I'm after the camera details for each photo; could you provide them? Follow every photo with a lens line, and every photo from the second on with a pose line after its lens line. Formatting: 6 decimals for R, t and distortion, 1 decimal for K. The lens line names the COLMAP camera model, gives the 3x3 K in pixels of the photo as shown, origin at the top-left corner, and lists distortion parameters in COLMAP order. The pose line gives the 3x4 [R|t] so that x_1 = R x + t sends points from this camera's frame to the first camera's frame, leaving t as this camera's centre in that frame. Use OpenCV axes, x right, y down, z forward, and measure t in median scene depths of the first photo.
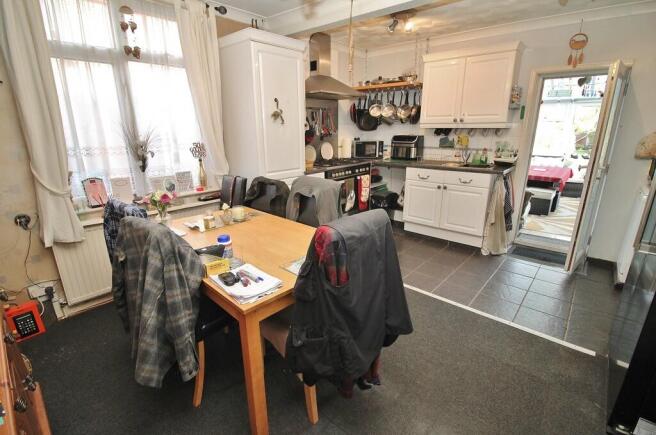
lens RADIAL K [[305.2, 0, 327.7], [0, 305.2, 215.4], [0, 0, 1]] dist [-0.001519, -0.000457]
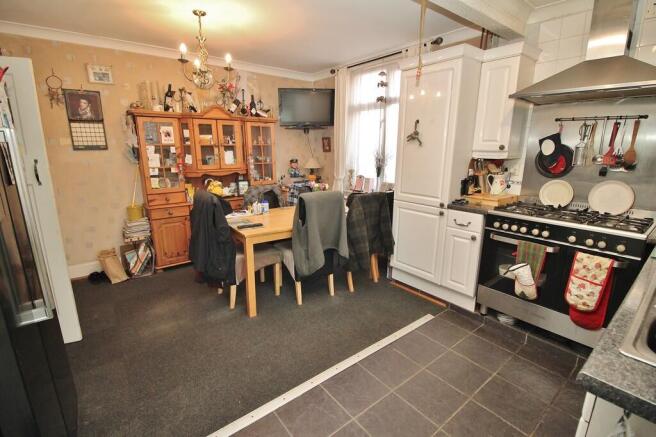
lens RADIAL K [[305.2, 0, 328.6], [0, 305.2, 217.2], [0, 0, 1]] dist [-0.001519, -0.000457]
pose [[-0.177608, 0.226180, -0.957757, 0.877698], [-0.277802, 0.922125, 0.269281, -0.281120], [0.944077, 0.313893, -0.100943, 0.927901]]
